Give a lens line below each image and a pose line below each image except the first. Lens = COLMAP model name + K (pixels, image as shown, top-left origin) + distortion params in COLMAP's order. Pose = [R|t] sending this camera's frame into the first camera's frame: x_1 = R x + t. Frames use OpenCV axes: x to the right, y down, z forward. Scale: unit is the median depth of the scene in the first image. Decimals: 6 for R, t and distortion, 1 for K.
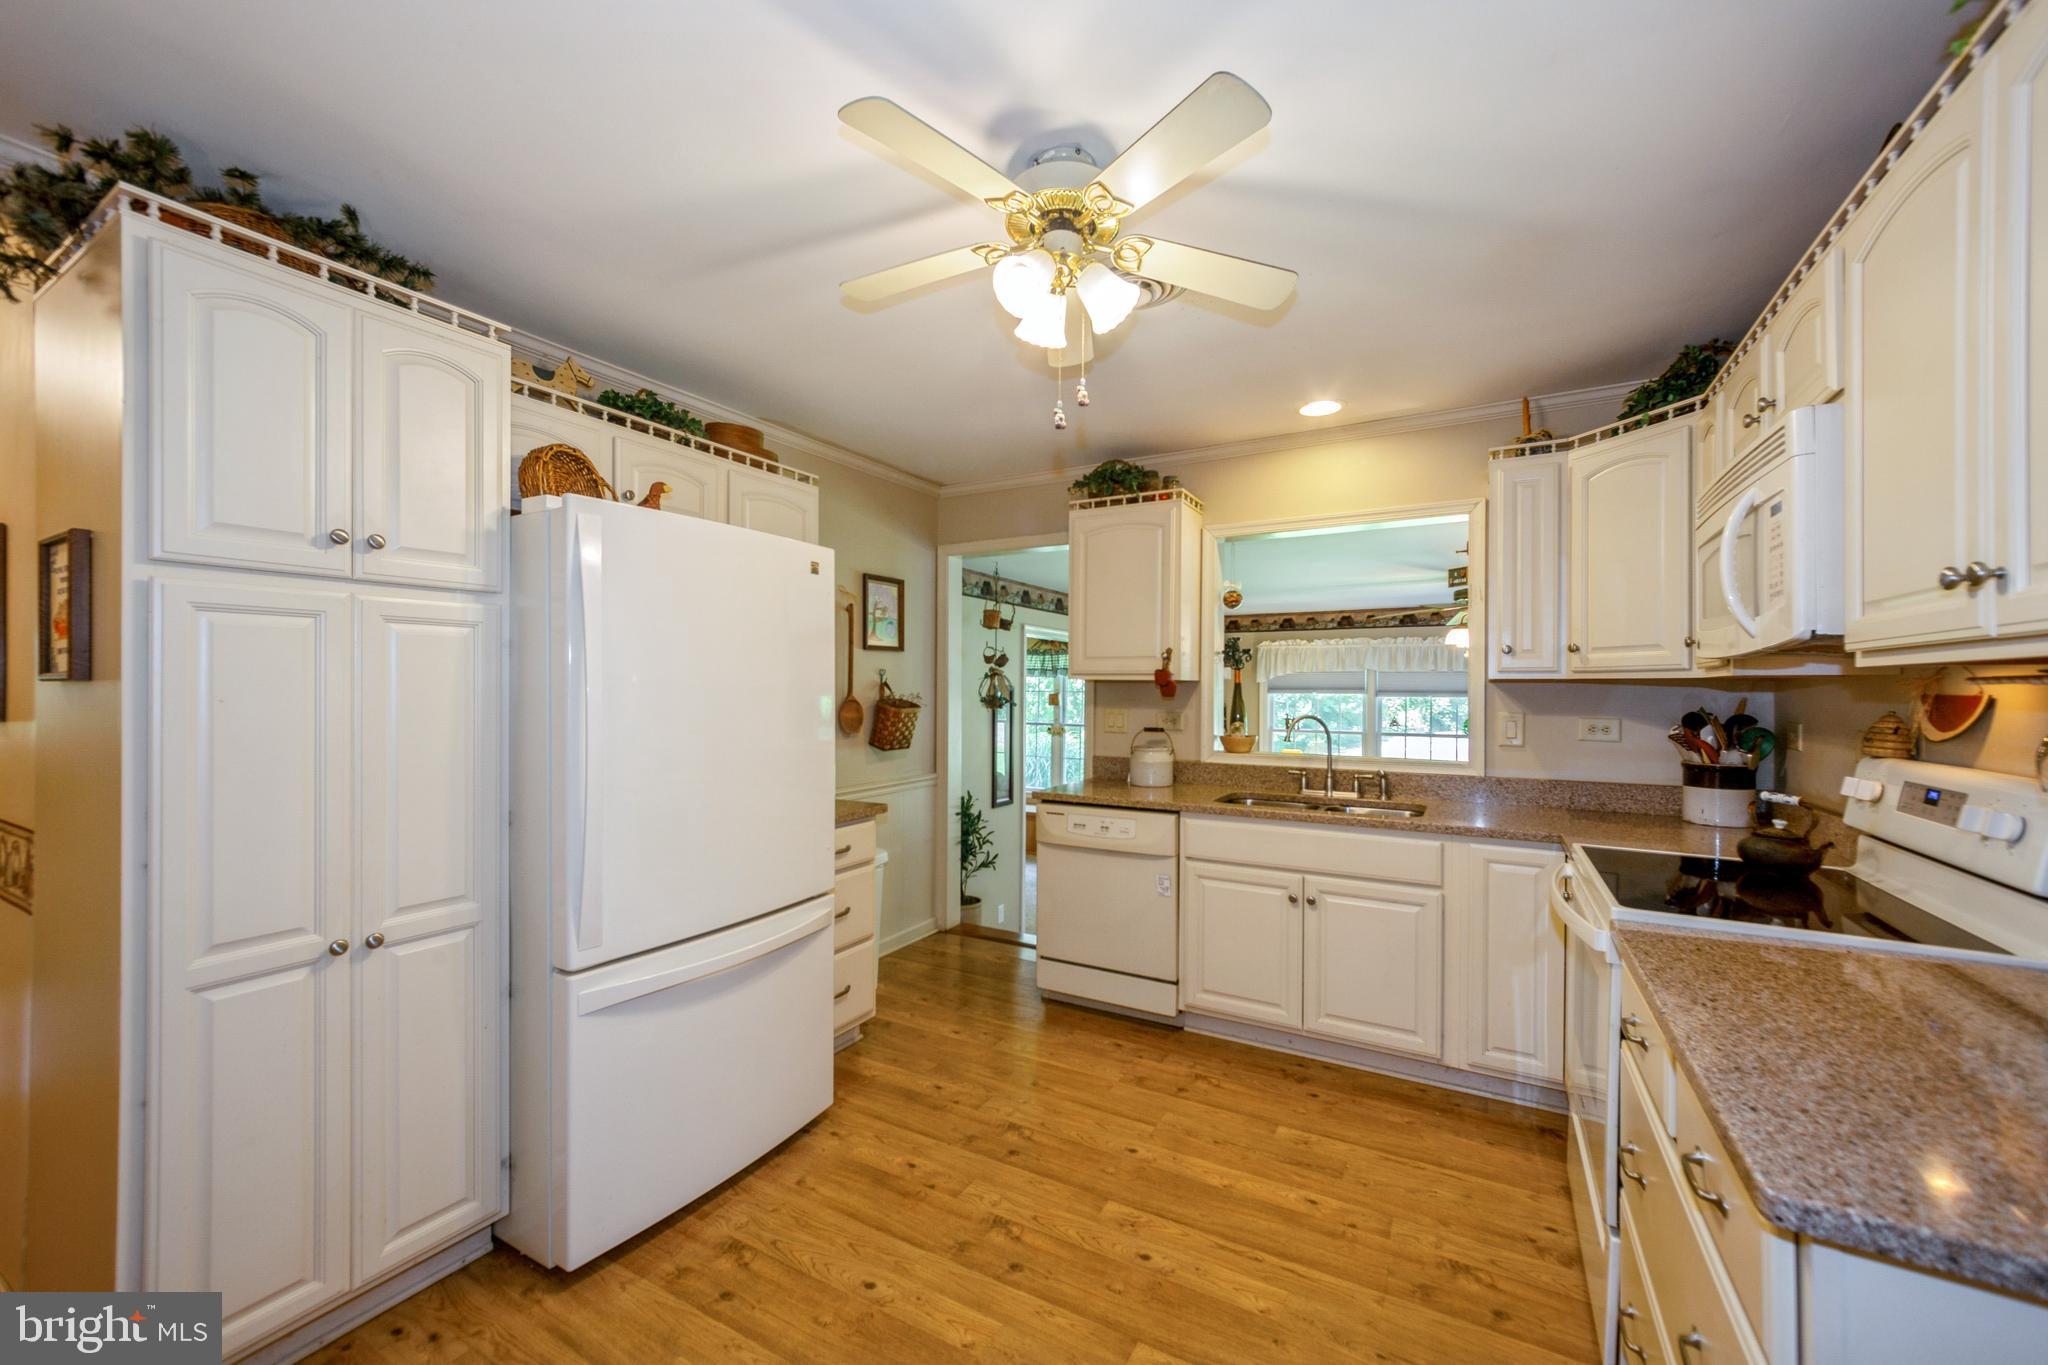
lens RADIAL K [[795.7, 0, 1029.2], [0, 795.7, 690.2], [0, 0, 1]] dist [-0.002845, -0.000221]
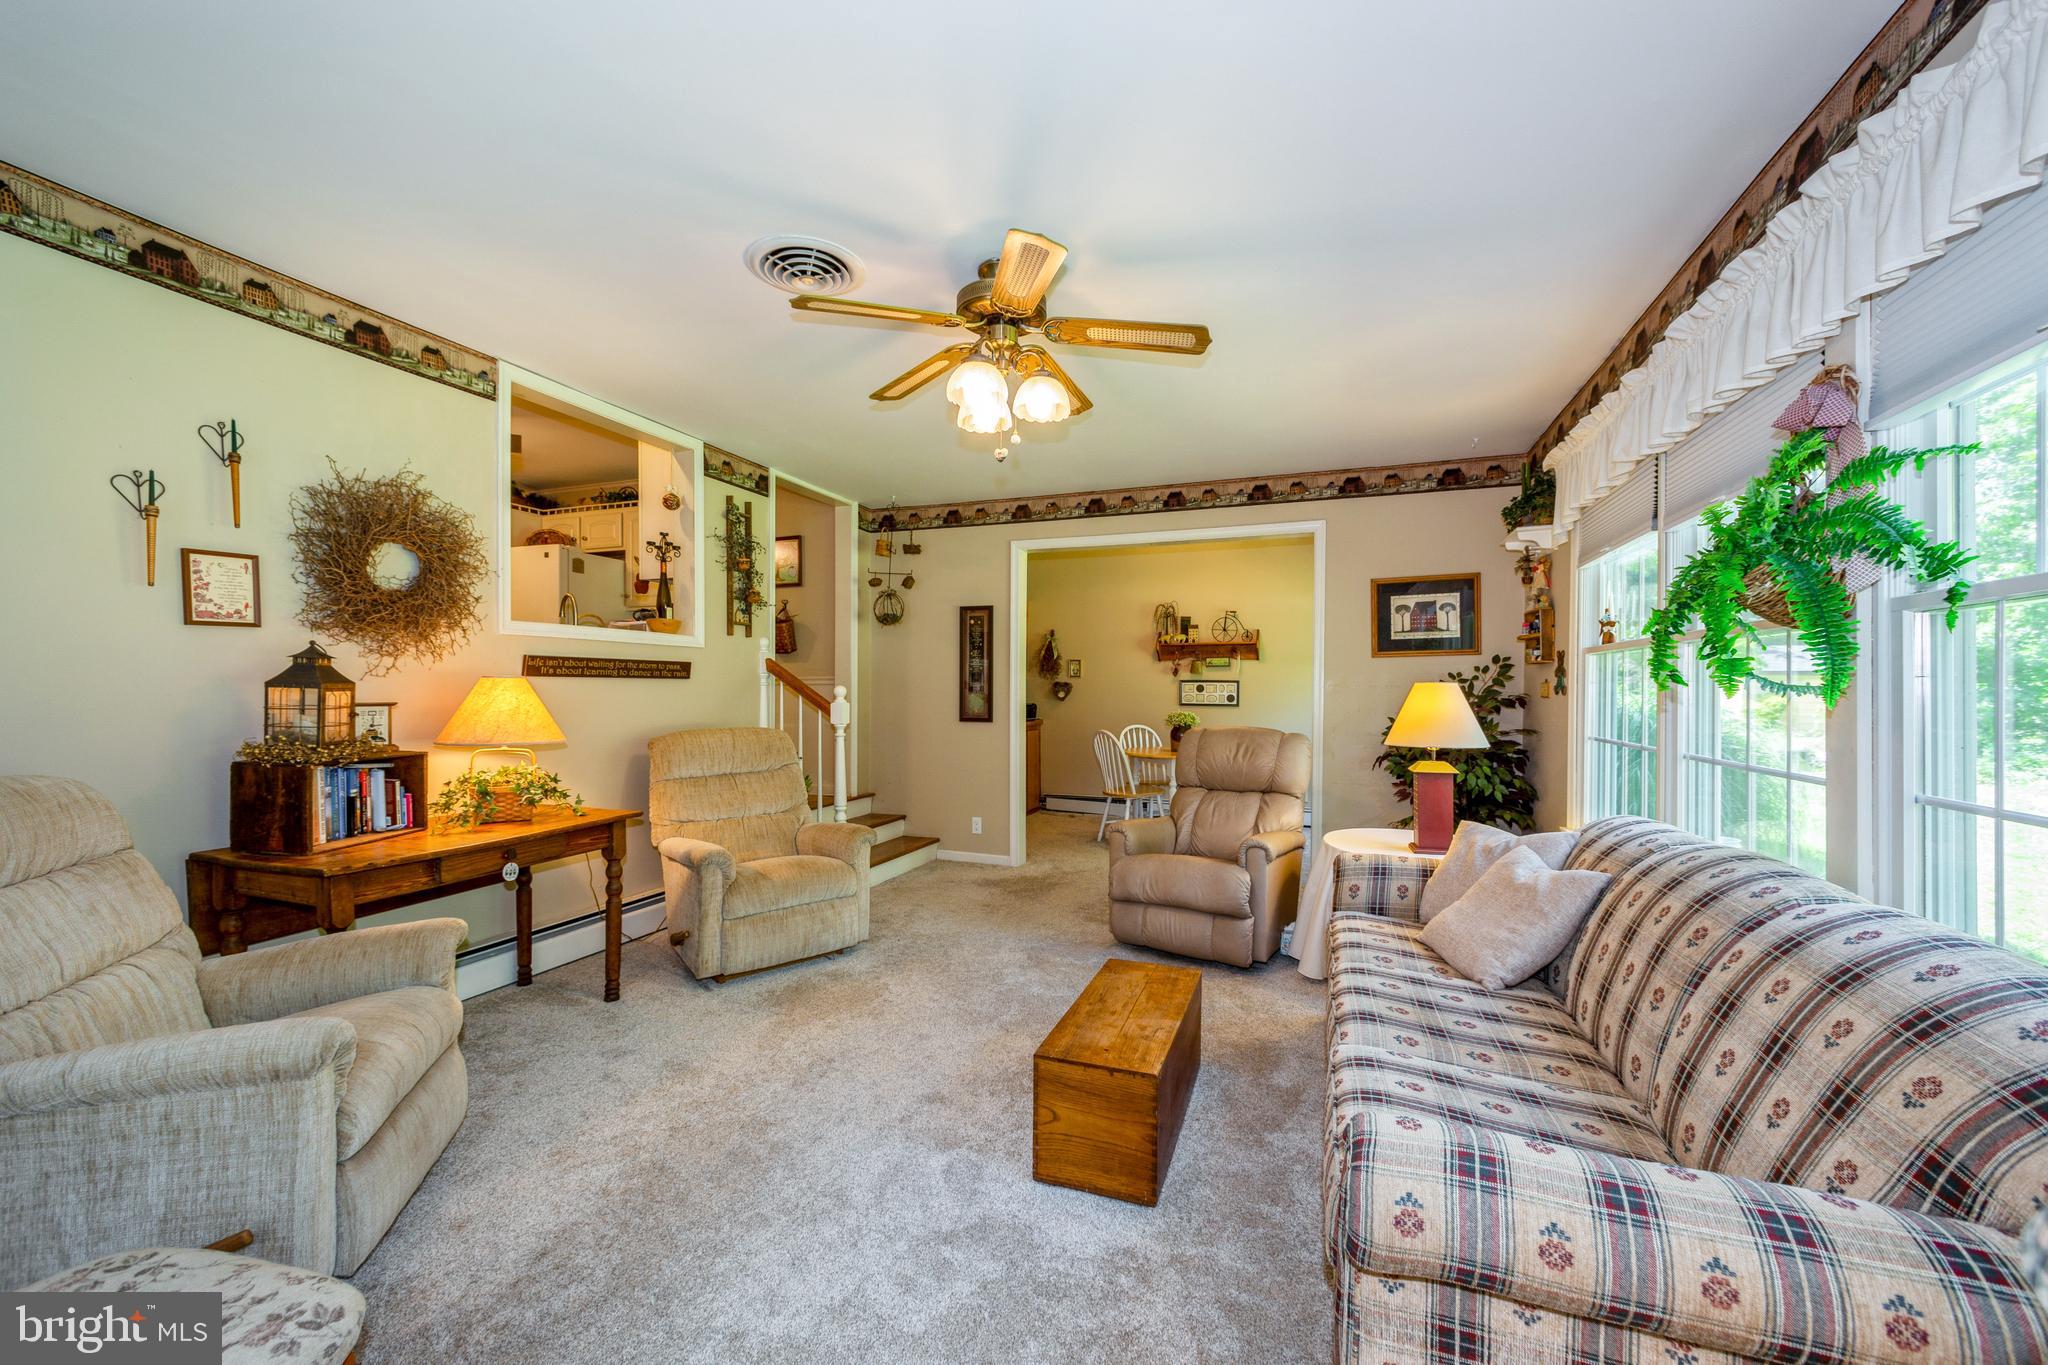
lens RADIAL K [[790.0, 0, 1025.2], [0, 790.0, 697.1], [0, 0, 1]] dist [0.001229, -0.000093]
pose [[0.153004, 0.003333, -0.988220, 2.112043], [-0.006290, 0.999977, 0.002399, 0.235450], [0.988206, 0.005849, 0.153022, 1.915357]]
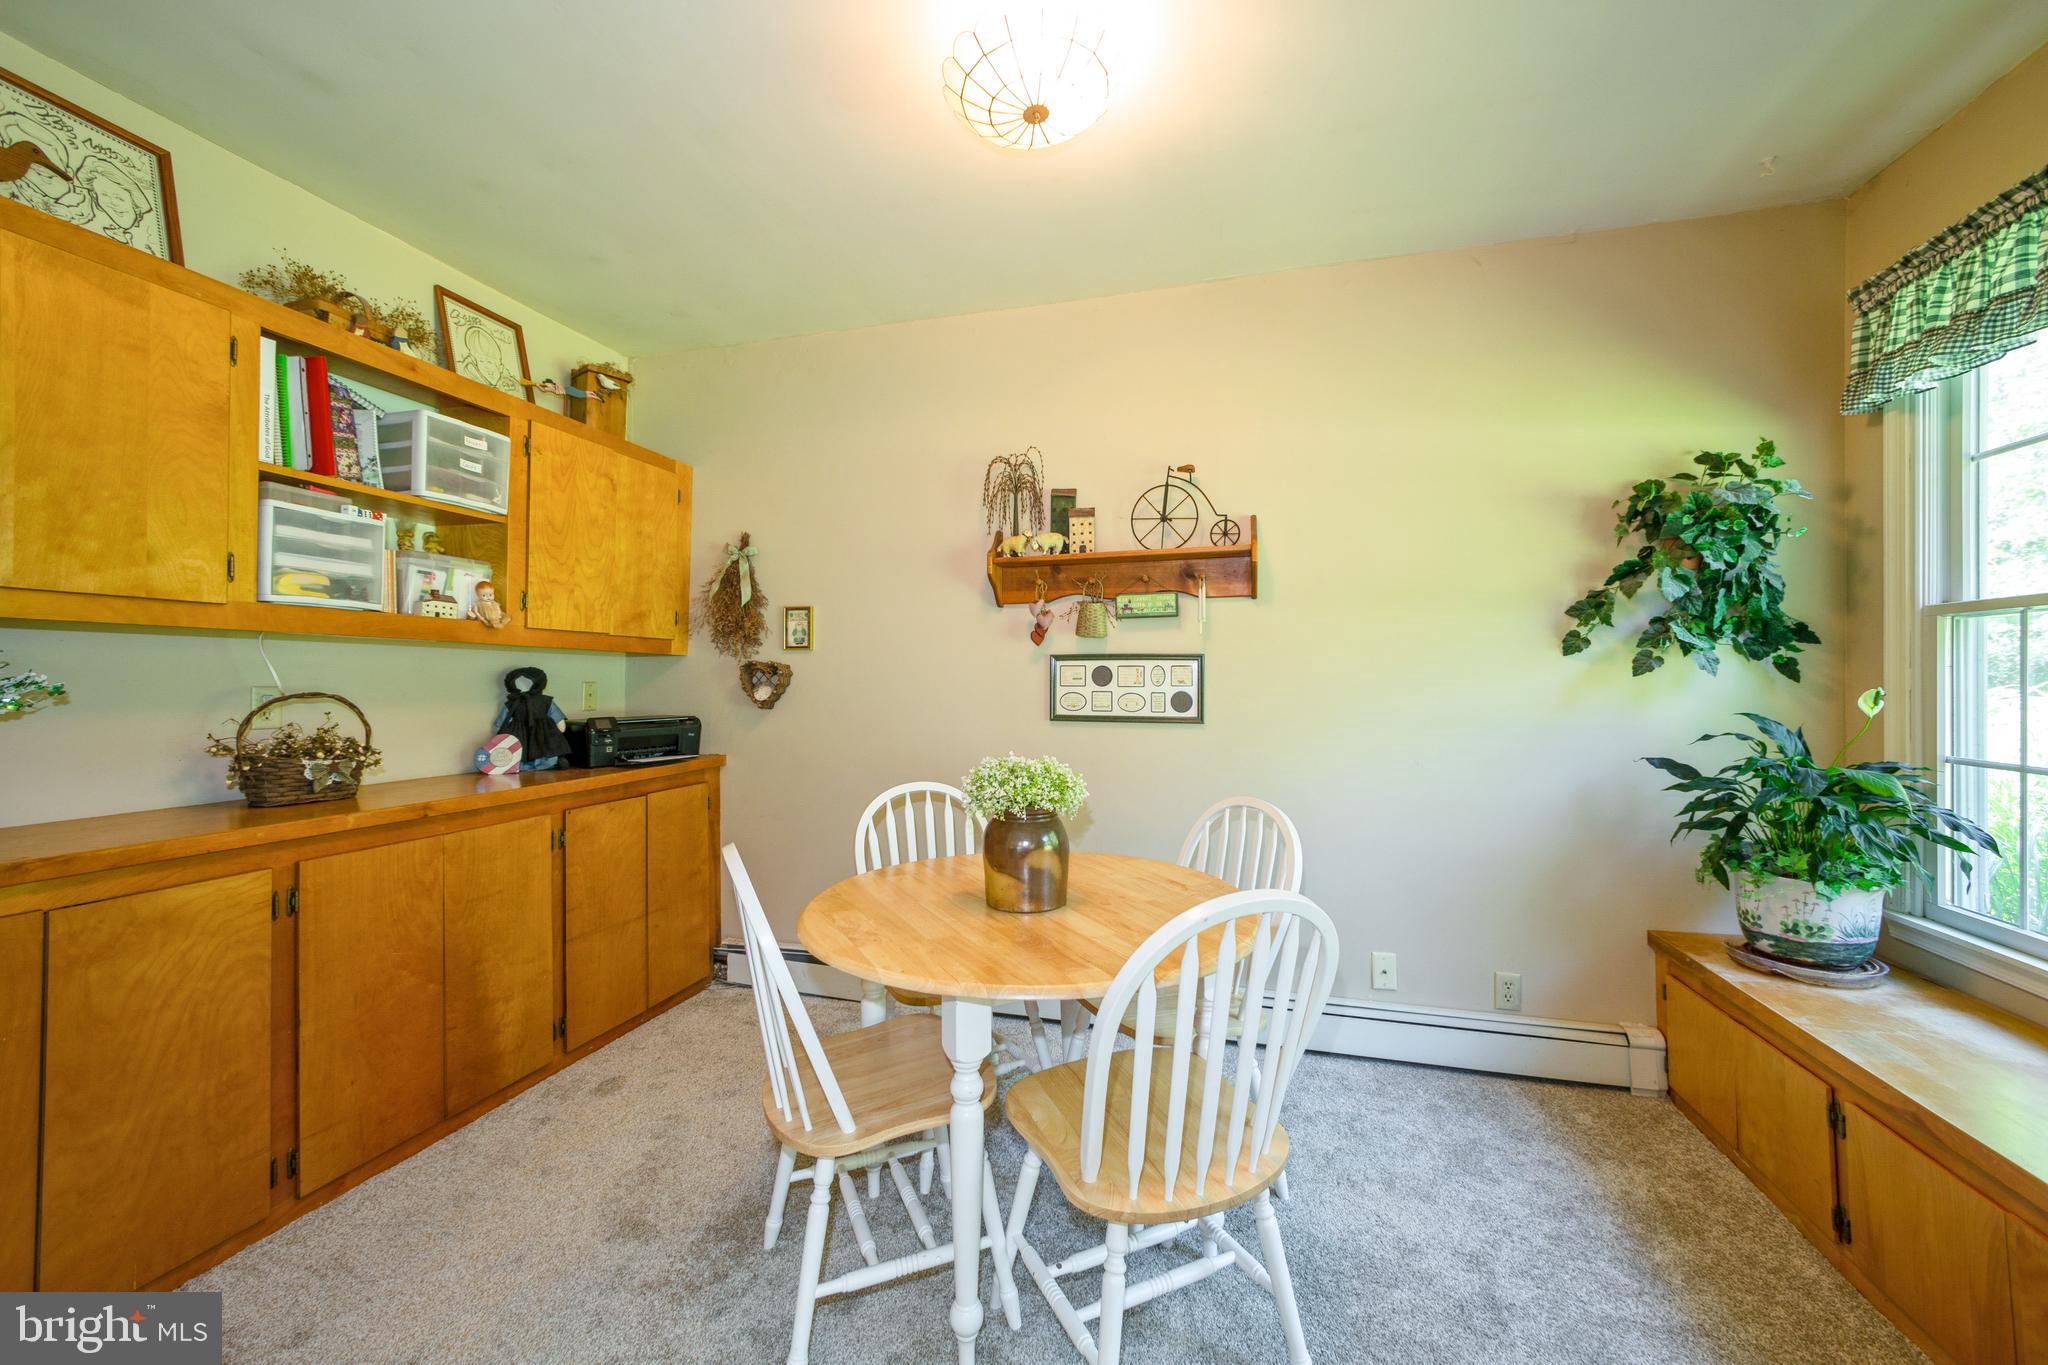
lens RADIAL K [[792.7, 0, 1024.0], [0, 792.7, 682.5], [0, 0, 1]] dist [-0.000462, -0.000606]
pose [[0.226294, -0.001954, -0.974057, 0.375719], [-0.000814, 0.999997, -0.002195, 0.218519], [0.974059, 0.001290, 0.226292, 2.646449]]
